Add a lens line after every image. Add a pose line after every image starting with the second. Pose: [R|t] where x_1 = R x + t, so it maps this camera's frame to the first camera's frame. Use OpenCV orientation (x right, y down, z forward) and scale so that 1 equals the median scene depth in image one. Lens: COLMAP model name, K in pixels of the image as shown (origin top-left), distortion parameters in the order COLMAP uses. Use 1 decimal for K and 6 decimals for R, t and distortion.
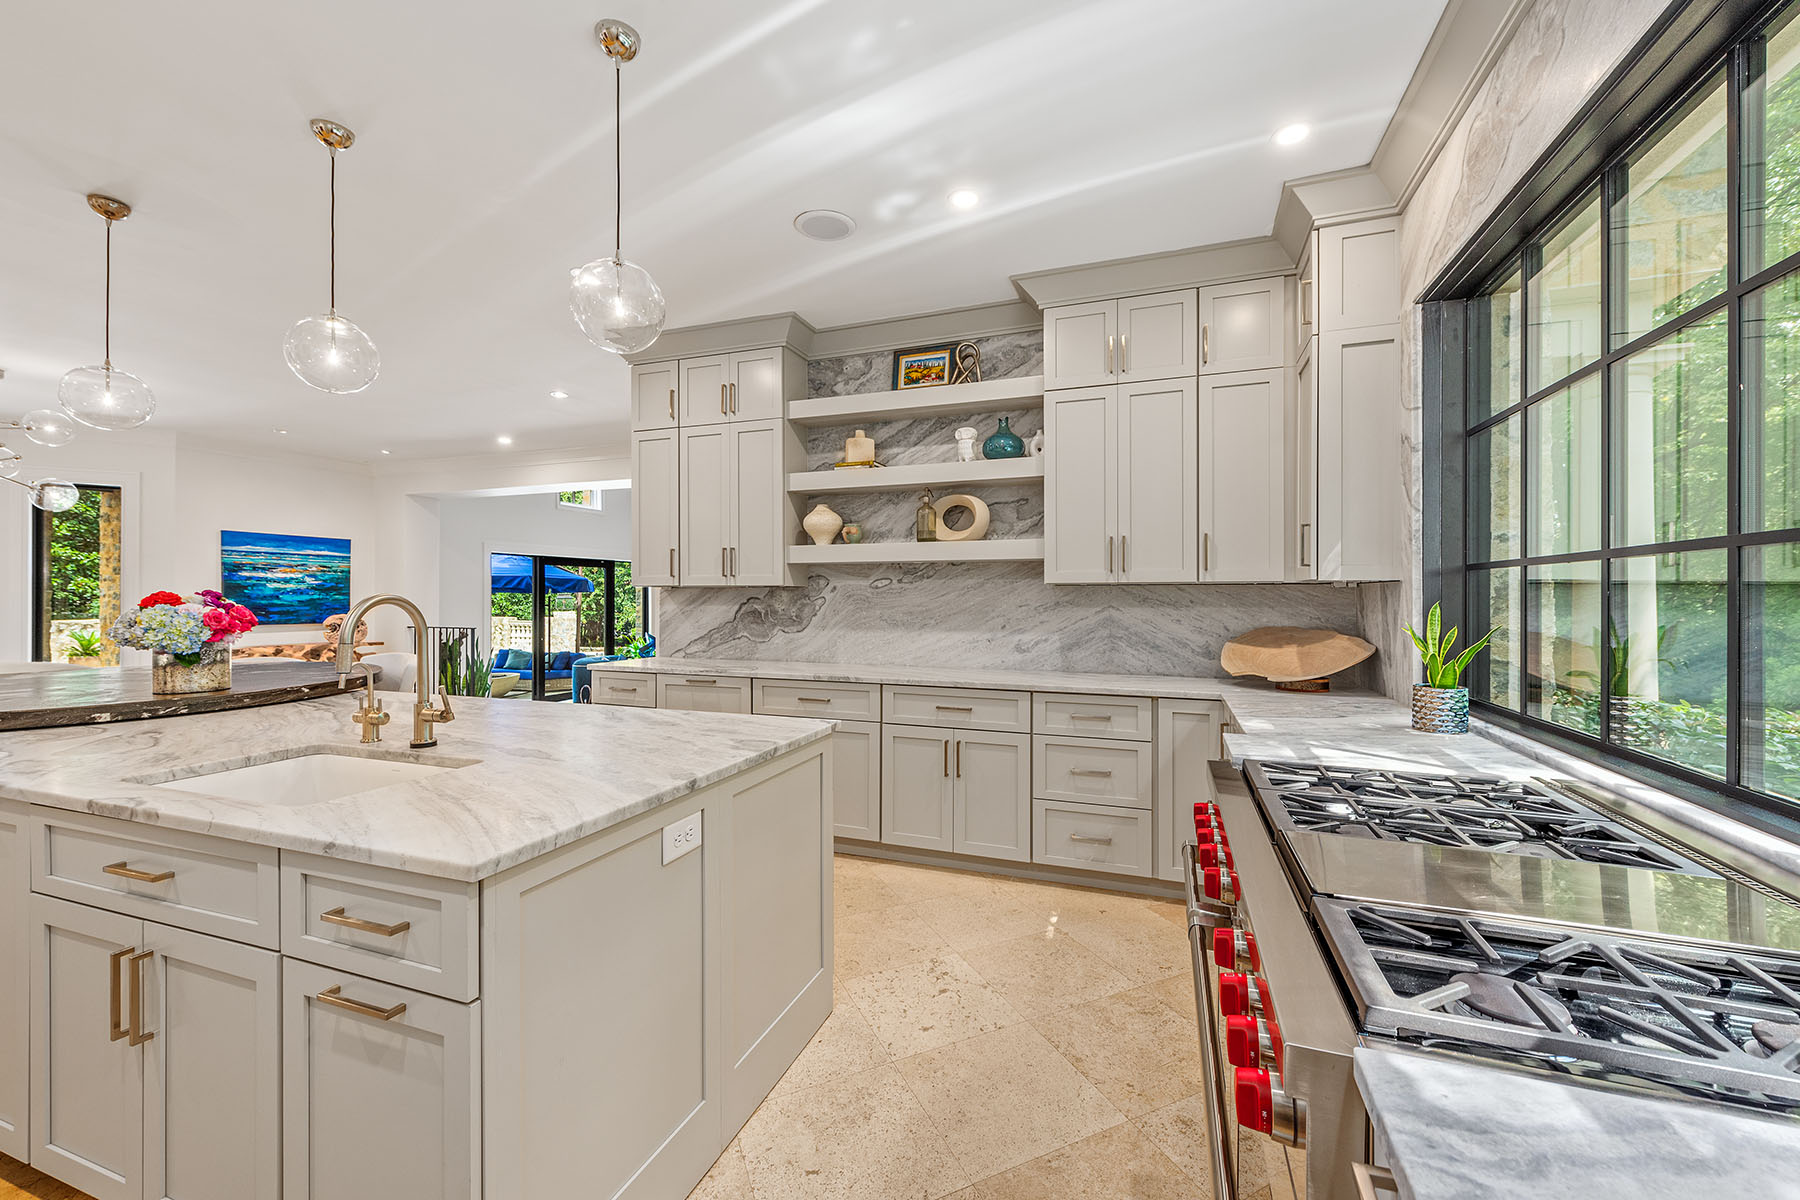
lens RADIAL K [[704.8, 0, 919.8], [0, 704.8, 598.4], [0, 0, 1]] dist [0.010959, -0.002109]
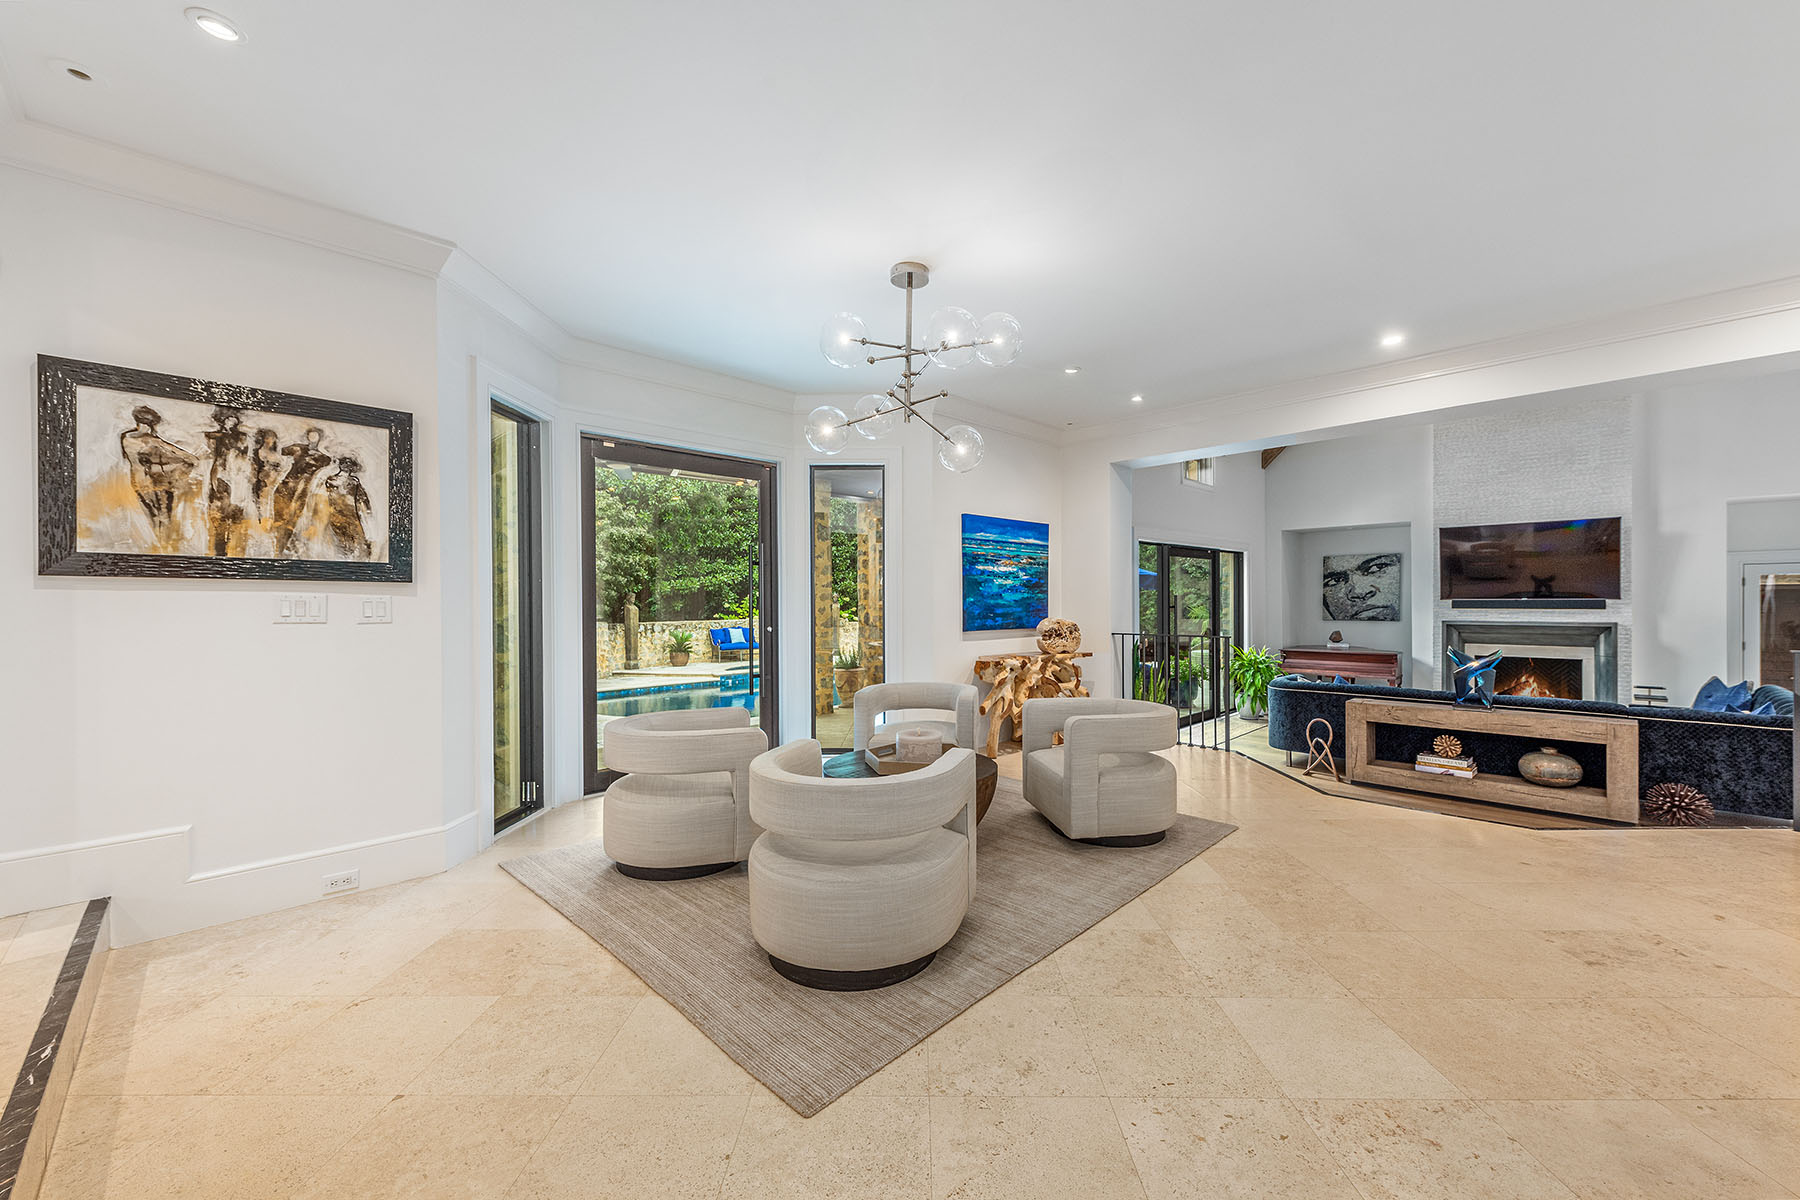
lens RADIAL K [[704.8, 0, 907.6], [0, 704.8, 598.0], [0, 0, 1]] dist [0.010959, -0.002109]
pose [[0.897810, -0.008459, -0.440301, -0.639817], [0.005319, 0.999951, -0.008365, 0.006778], [0.440350, 0.005168, 0.897811, 0.230859]]
